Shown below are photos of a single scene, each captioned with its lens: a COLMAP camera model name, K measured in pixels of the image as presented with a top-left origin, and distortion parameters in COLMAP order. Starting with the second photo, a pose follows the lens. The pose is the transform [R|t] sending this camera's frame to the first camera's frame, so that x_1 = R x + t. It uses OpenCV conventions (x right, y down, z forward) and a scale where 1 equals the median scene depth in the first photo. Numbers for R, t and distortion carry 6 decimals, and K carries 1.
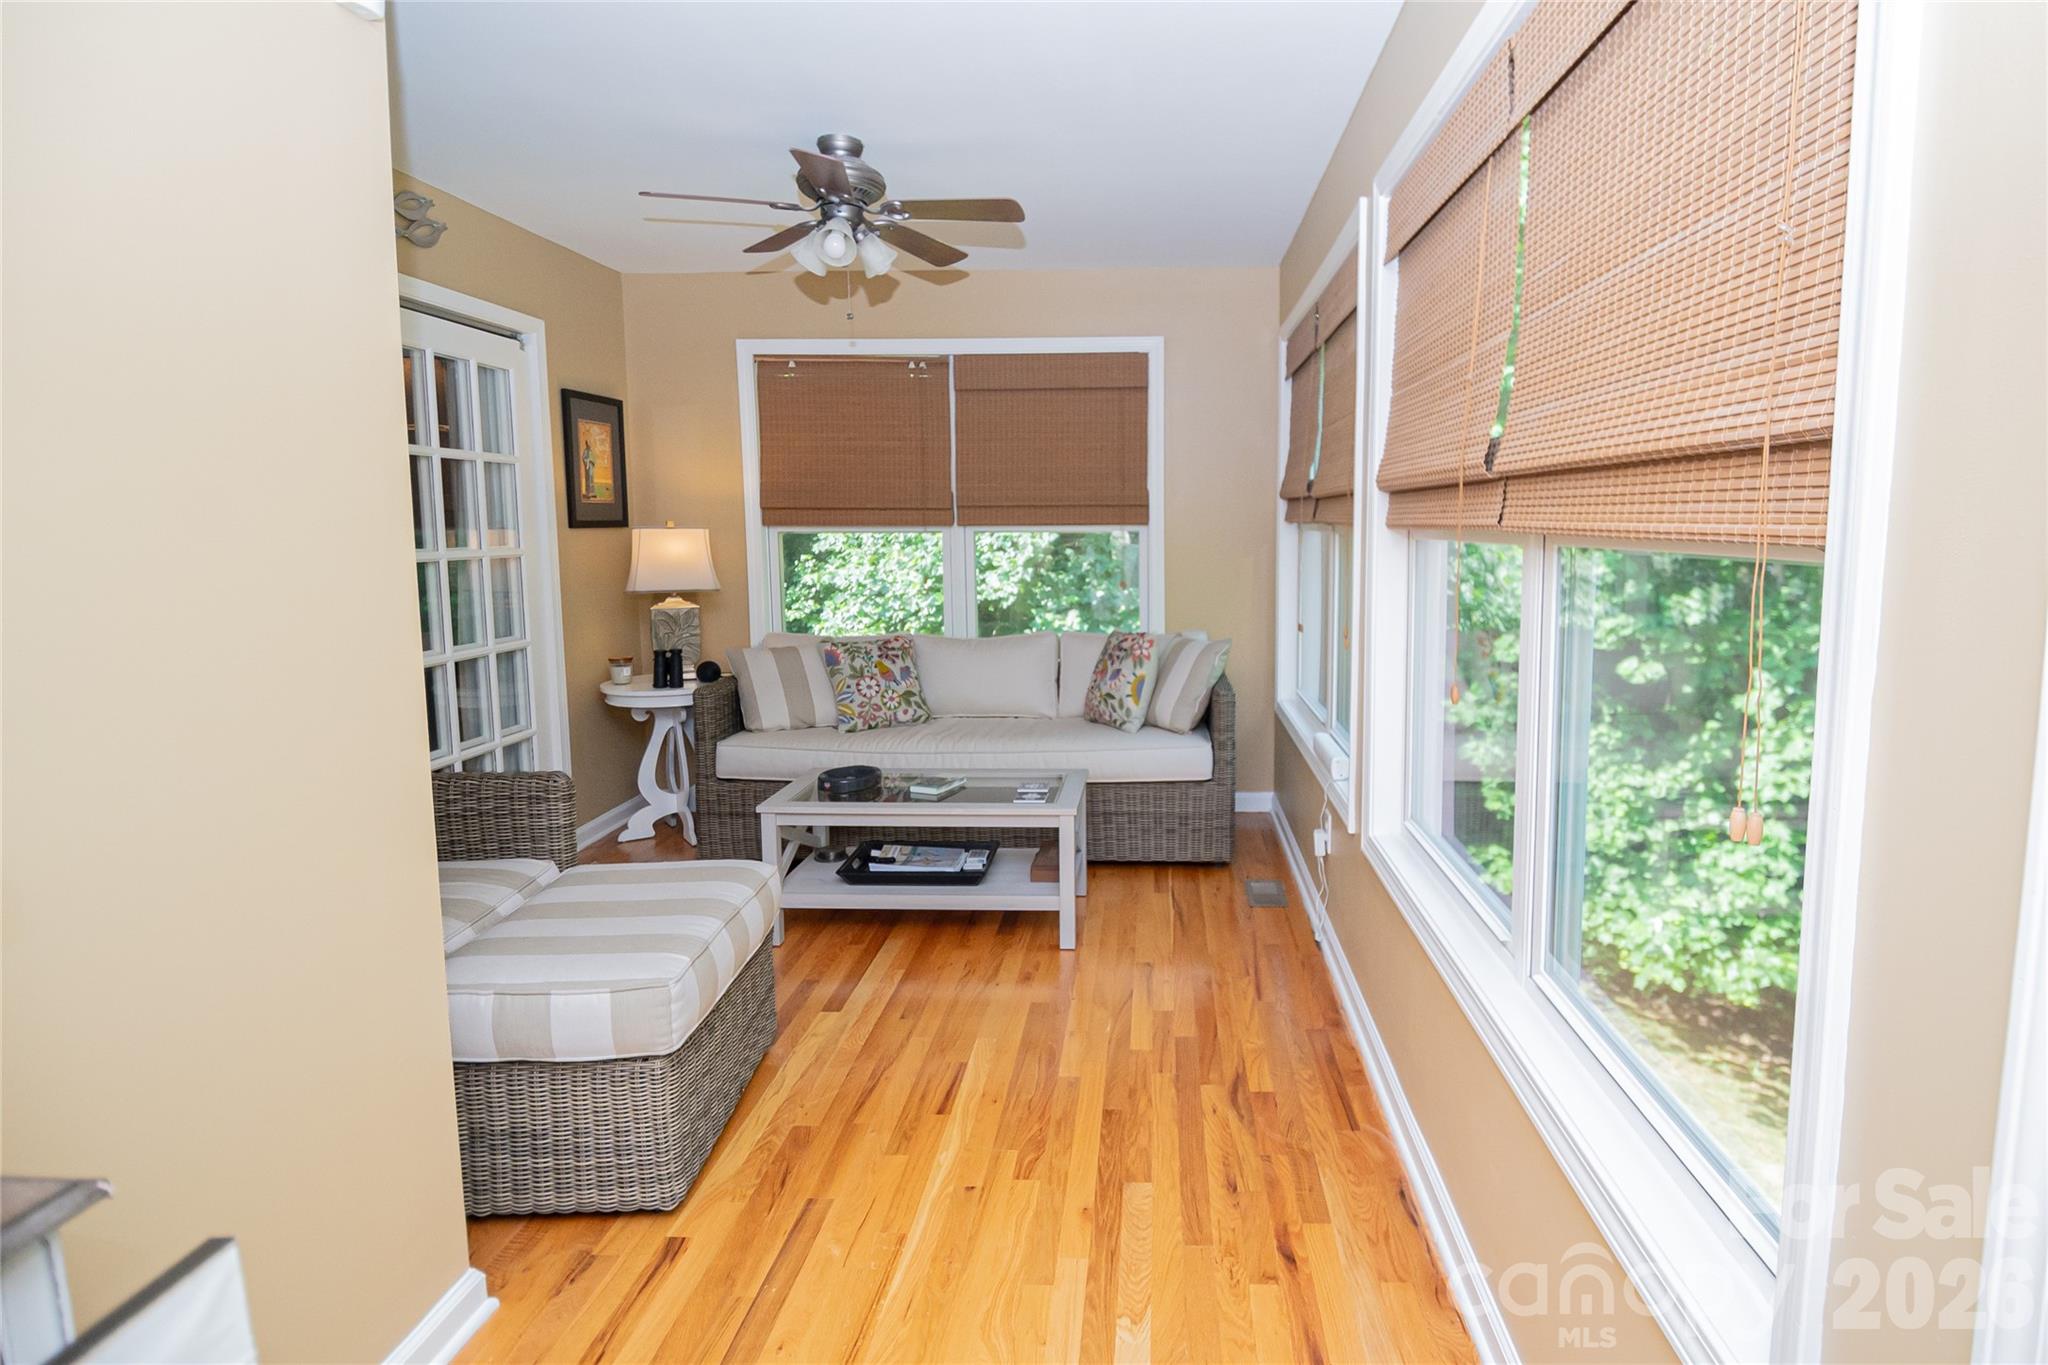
lens RADIAL K [[1072.4, 0, 1139.8], [0, 1072.4, 648.4], [0, 0, 1]] dist [0.035095, -0.041681]
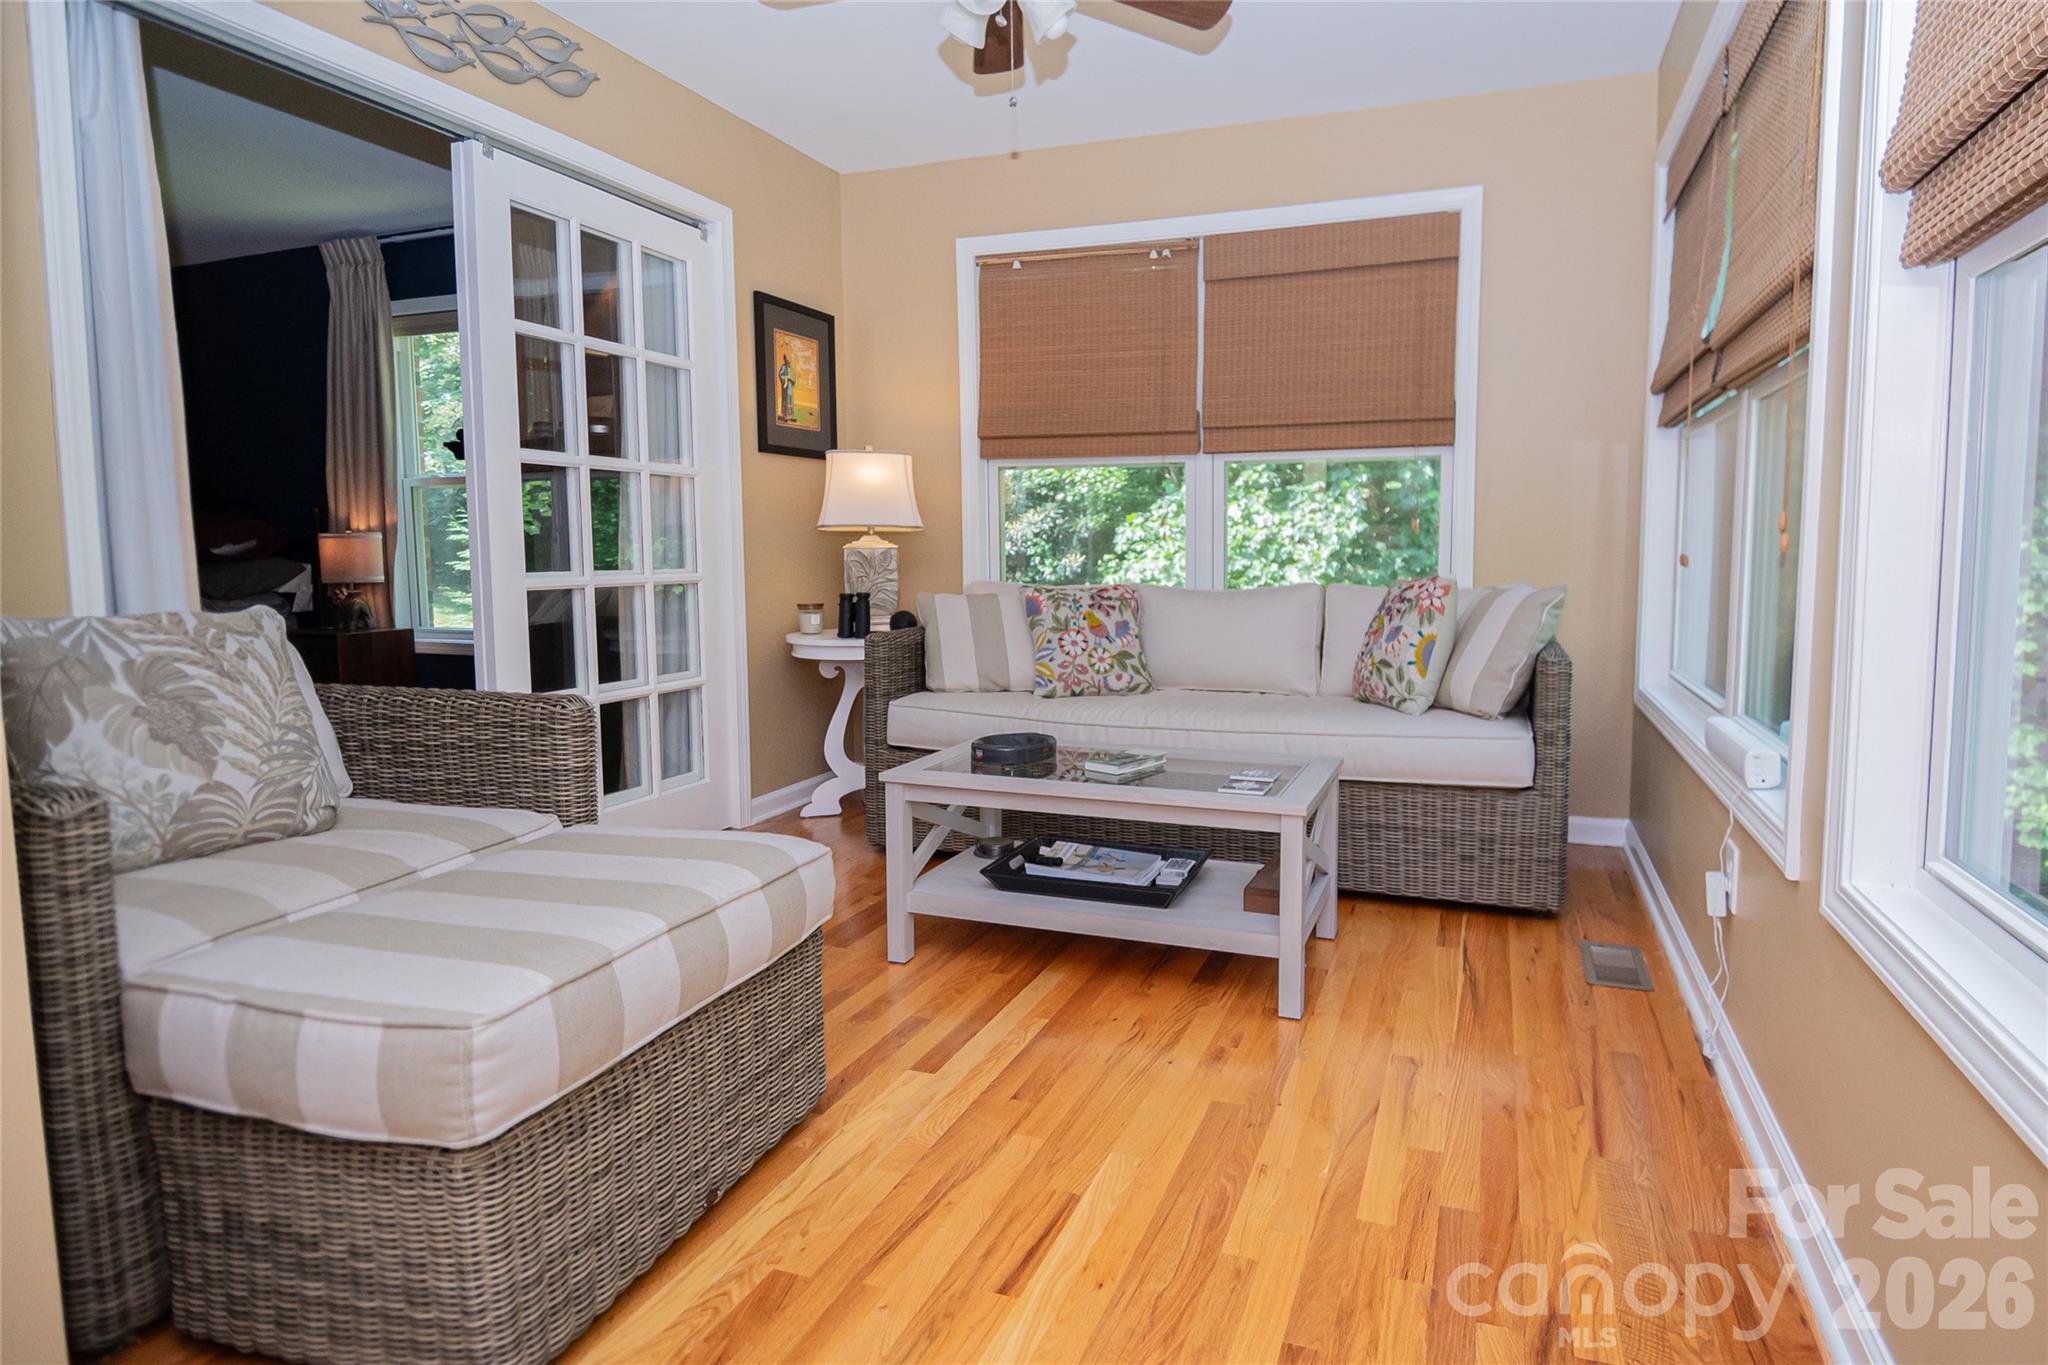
lens RADIAL K [[1072.4, 0, 1139.8], [0, 1072.4, 648.4], [0, 0, 1]] dist [0.035095, -0.041681]
pose [[0.954853, 0.026742, -0.295873, 0.029124], [-0.033462, 0.999284, -0.017670, 0.054169], [0.295189, 0.026773, 0.955064, 0.270483]]
